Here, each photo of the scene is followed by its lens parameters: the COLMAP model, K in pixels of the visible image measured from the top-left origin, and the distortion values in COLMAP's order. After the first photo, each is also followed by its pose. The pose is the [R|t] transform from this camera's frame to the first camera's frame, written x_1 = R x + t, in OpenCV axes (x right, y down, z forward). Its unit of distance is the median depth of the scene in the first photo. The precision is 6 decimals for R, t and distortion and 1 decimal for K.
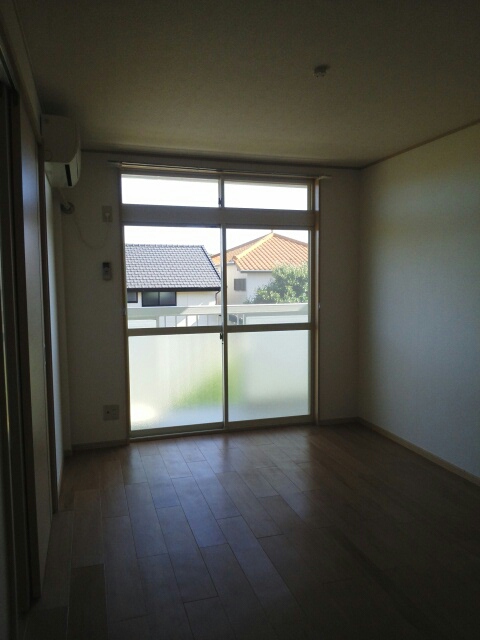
lens RADIAL K [[501.6, 0, 243.2], [0, 501.6, 319.5], [0, 0, 1]] dist [0.093863, -0.208877]
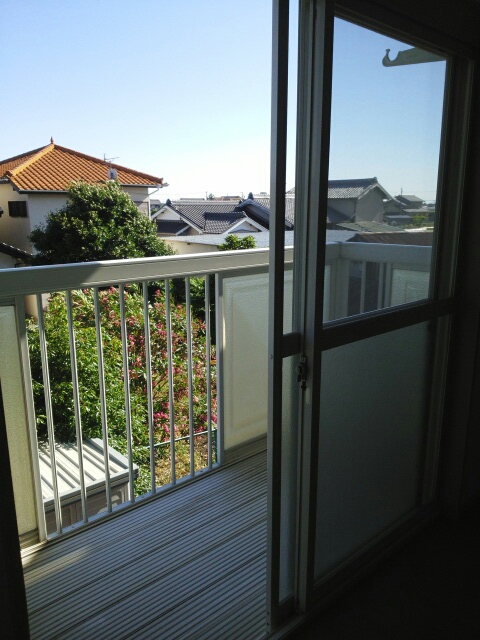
lens RADIAL K [[501.6, 0, 243.2], [0, 501.6, 319.5], [0, 0, 1]] dist [0.093863, -0.208877]
pose [[0.905113, -0.081329, 0.417321, -0.163833], [0.021977, 0.989172, 0.145108, -0.030446], [-0.424604, -0.122168, 0.897099, 0.602724]]
